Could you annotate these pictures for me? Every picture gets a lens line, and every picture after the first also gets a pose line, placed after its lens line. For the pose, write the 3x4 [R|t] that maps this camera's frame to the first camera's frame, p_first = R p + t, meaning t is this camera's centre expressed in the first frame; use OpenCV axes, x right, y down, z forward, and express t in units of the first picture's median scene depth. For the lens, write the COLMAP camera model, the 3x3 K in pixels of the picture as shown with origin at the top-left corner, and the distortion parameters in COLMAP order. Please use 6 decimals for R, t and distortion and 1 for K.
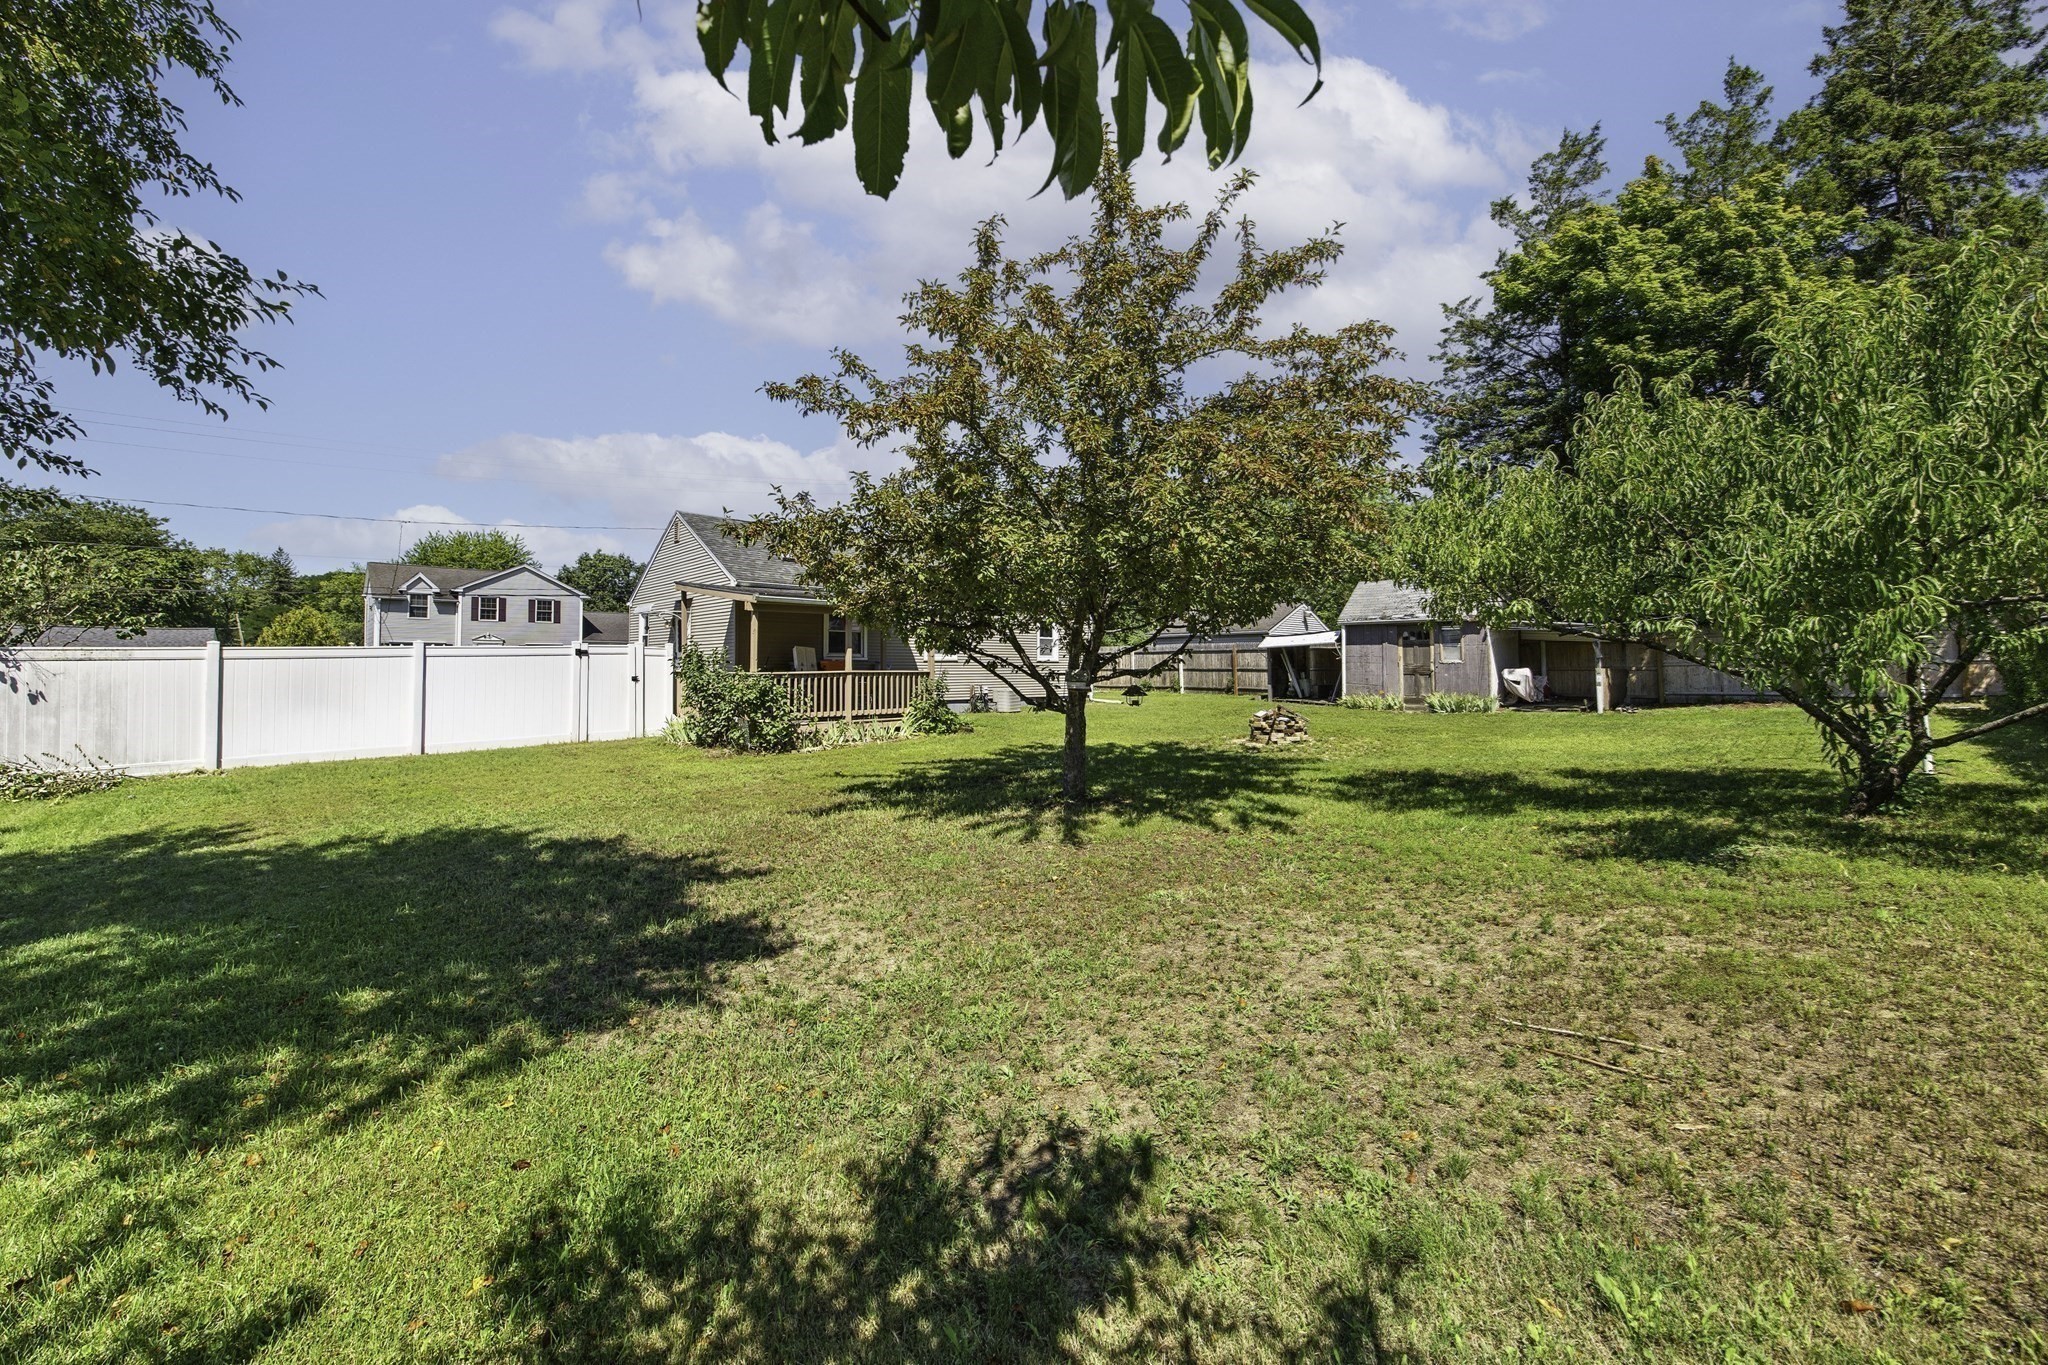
lens RADIAL K [[799.7, 0, 1024.0], [0, 799.7, 682.5], [0, 0, 1]] dist [-0.000240, -0.000027]
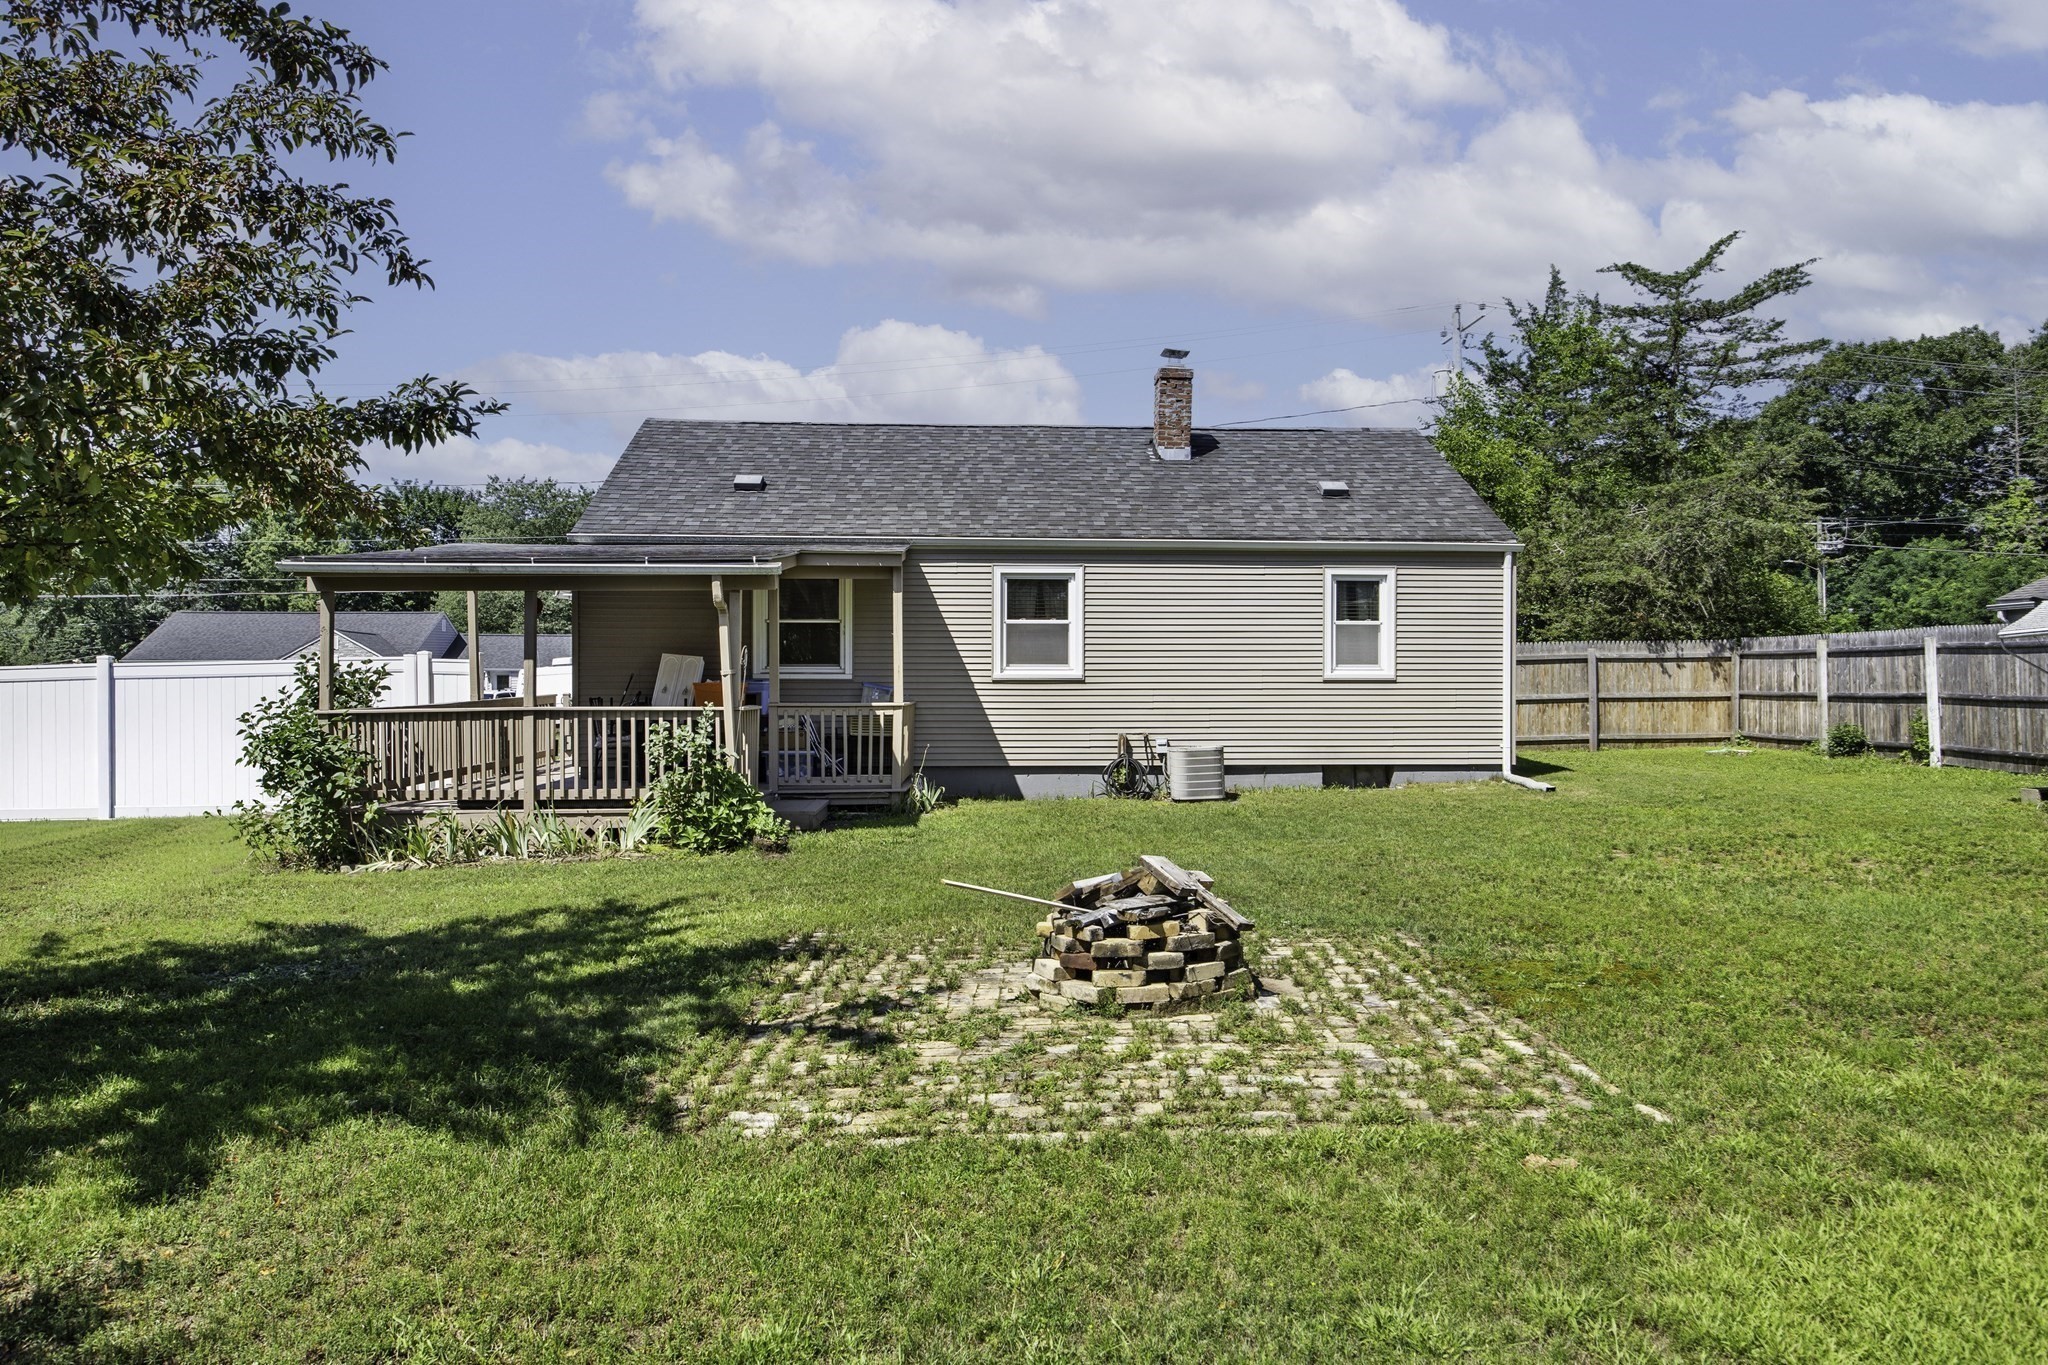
lens RADIAL K [[1359.1, 0, 1024.0], [0, 1359.1, 682.5], [0, 0, 1]] dist [-0.017742, -0.001098]
pose [[0.767848, 0.004059, -0.640619, 0.531017], [-0.013102, 0.999870, -0.009369, -0.024979], [0.640498, 0.015588, 0.767801, 0.547071]]
